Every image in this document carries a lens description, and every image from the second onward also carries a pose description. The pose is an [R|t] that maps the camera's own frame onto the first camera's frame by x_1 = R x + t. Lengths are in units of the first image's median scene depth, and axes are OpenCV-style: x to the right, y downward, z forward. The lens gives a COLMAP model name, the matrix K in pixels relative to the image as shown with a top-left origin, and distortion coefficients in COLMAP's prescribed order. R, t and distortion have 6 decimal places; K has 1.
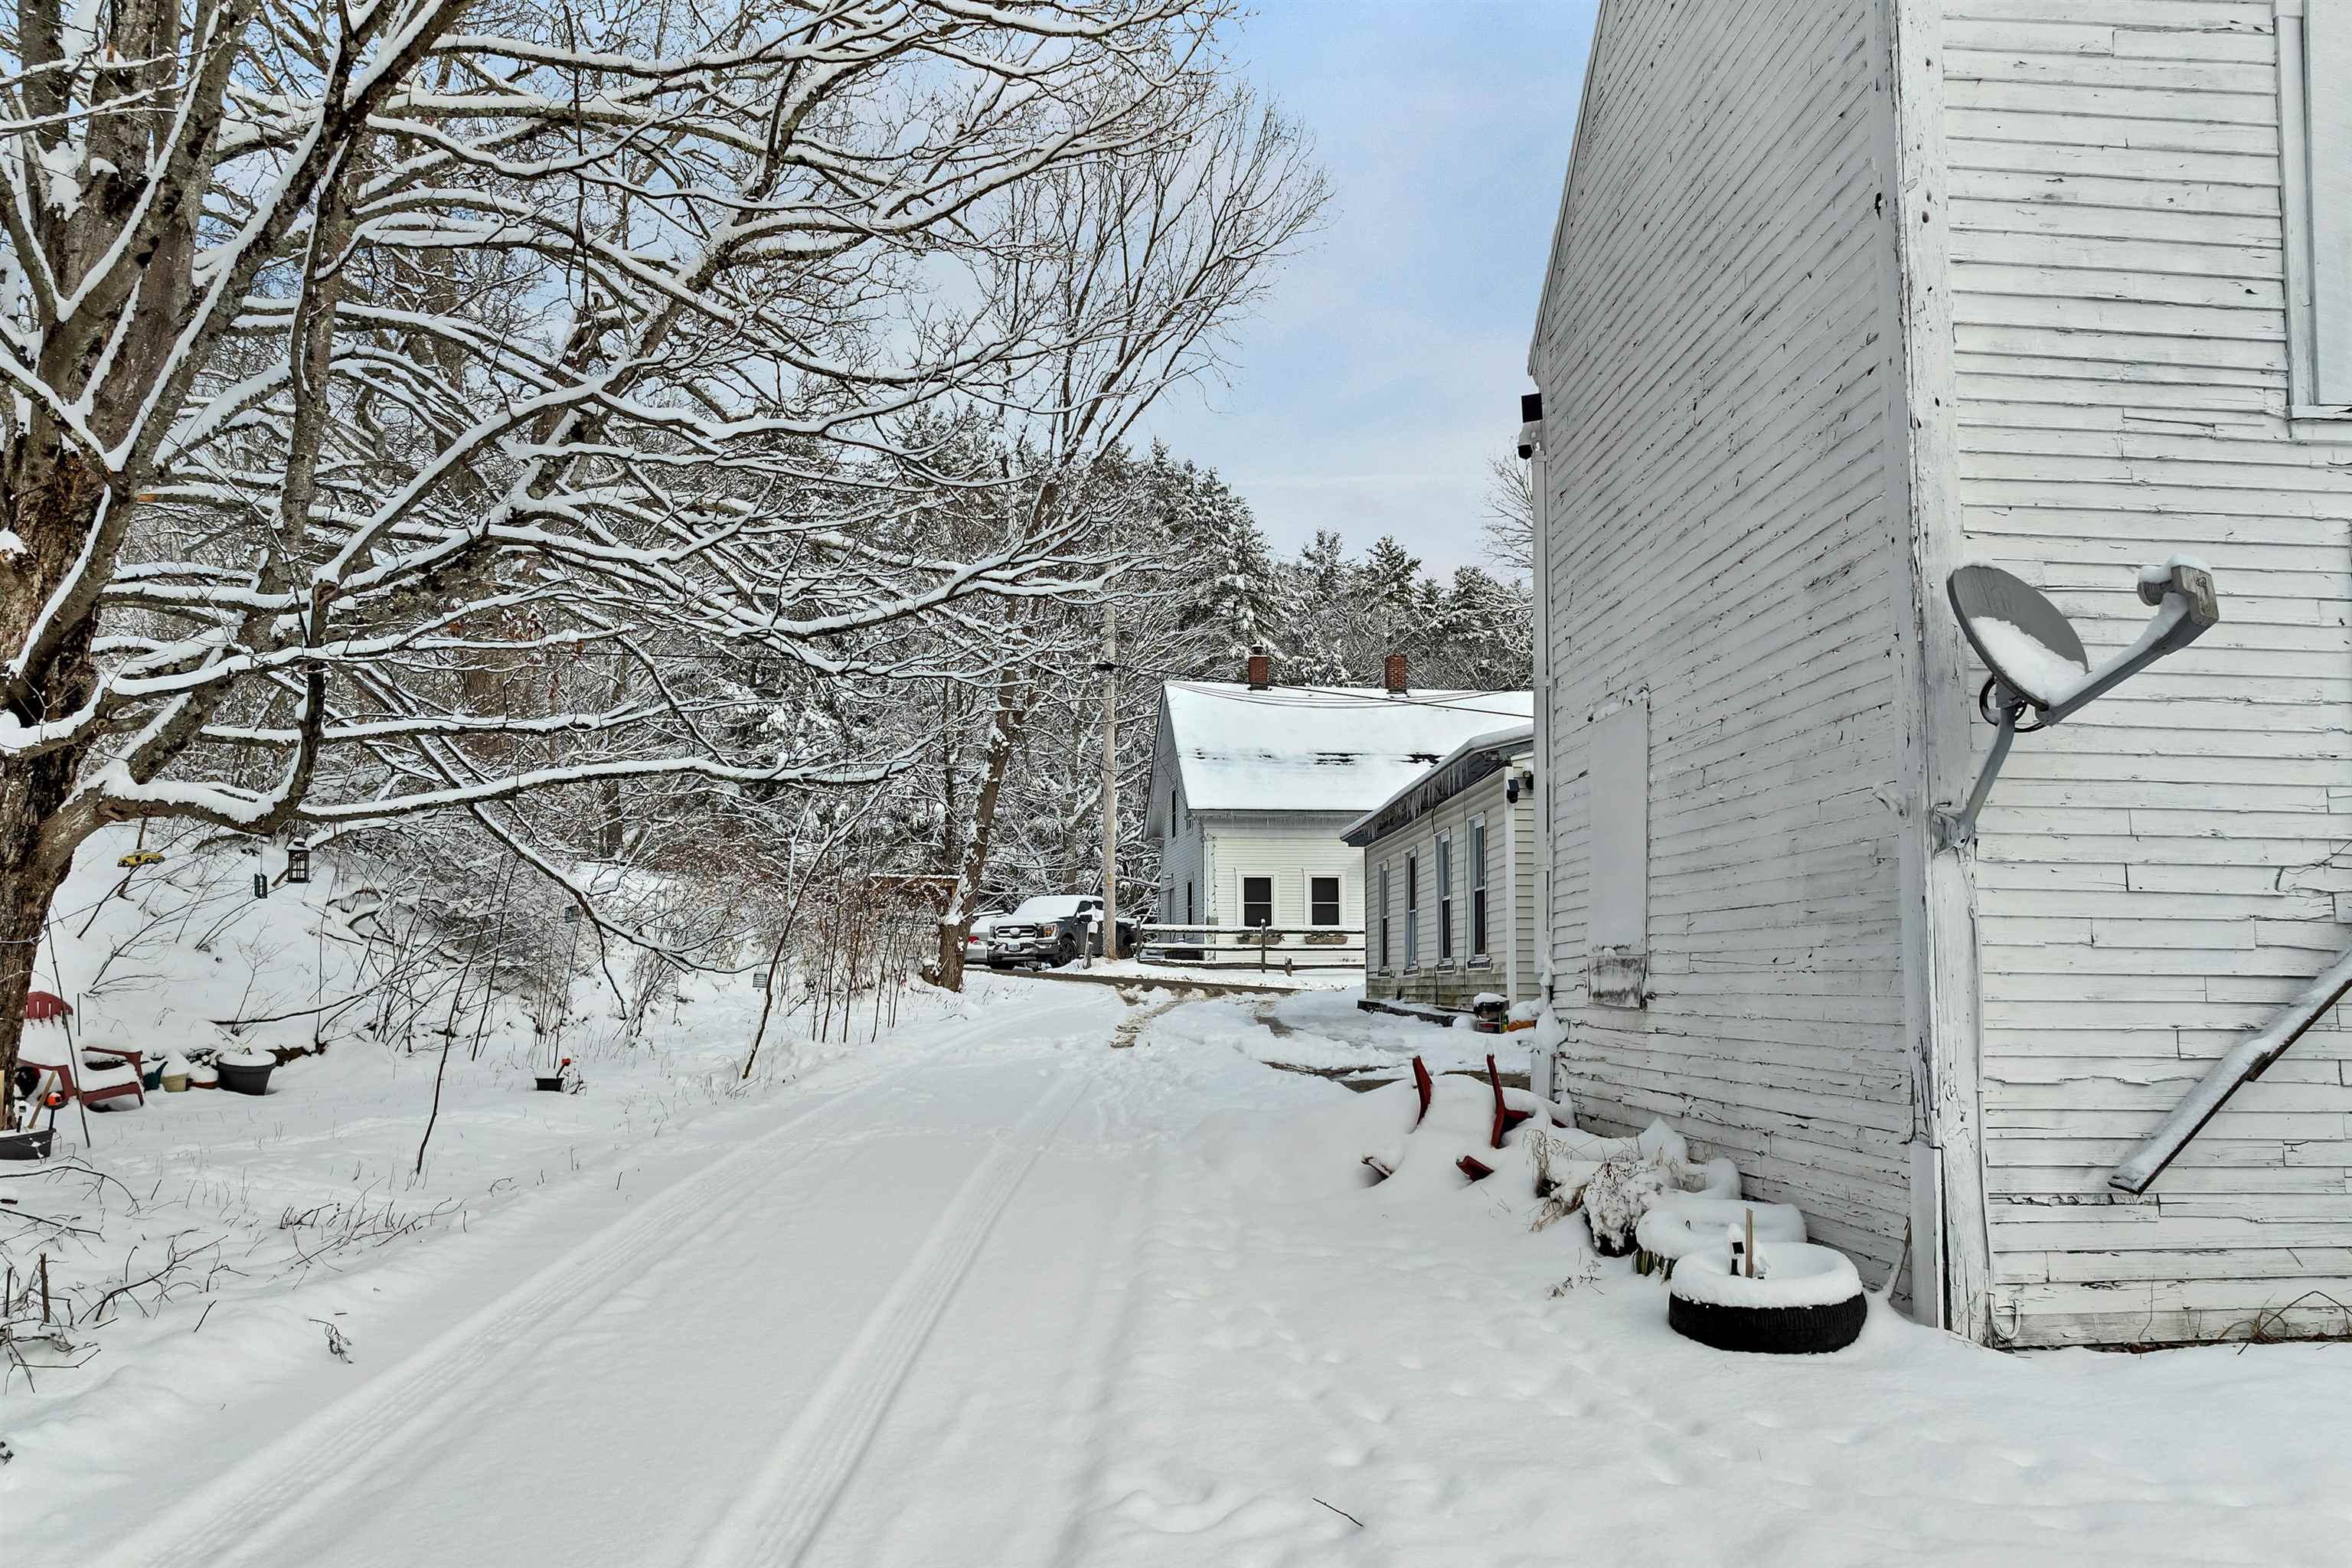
lens RADIAL K [[1733.9, 0, 1179.6], [0, 1733.9, 741.6], [0, 0, 1]] dist [-0.049433, 0.026068]
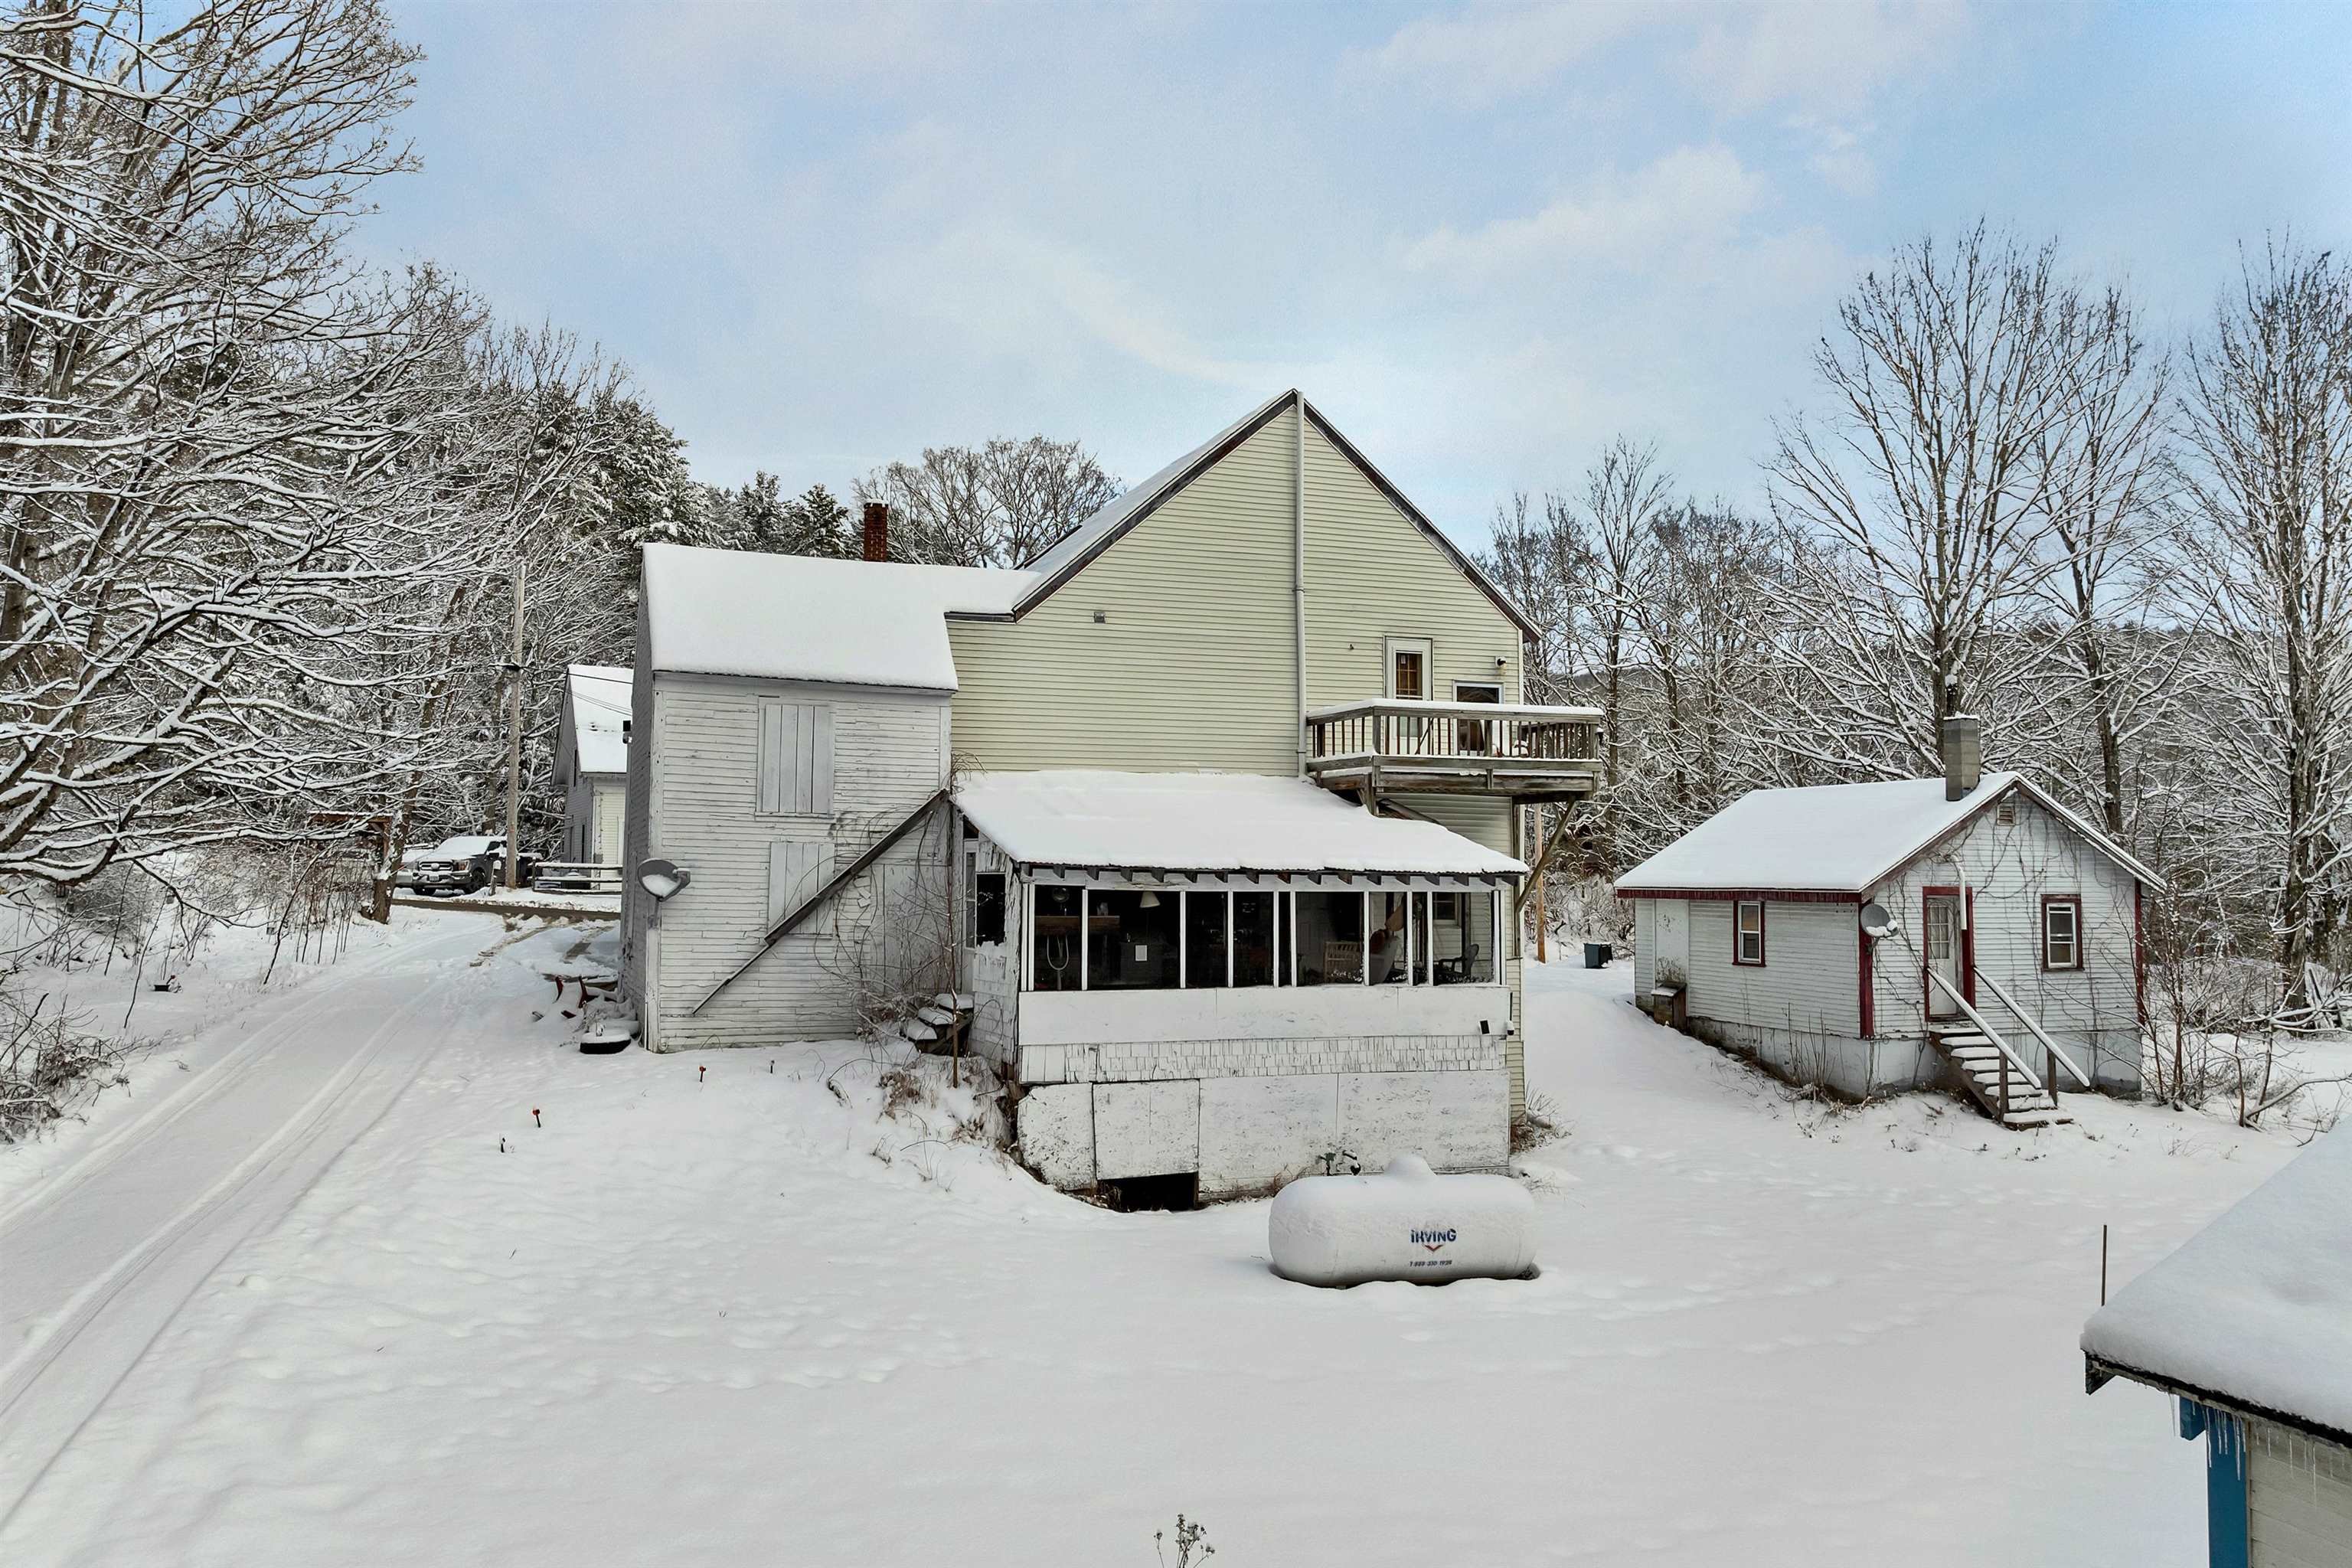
lens RADIAL K [[1661.7, 0, 1180.1], [0, 1661.7, 735.7], [0, 0, 1]] dist [-0.061112, -0.000796]
pose [[0.948746, 0.030109, 0.314601, 0.077421], [-0.046512, 0.997914, 0.044760, -0.118440], [-0.312598, -0.057099, 0.948168, -0.578031]]
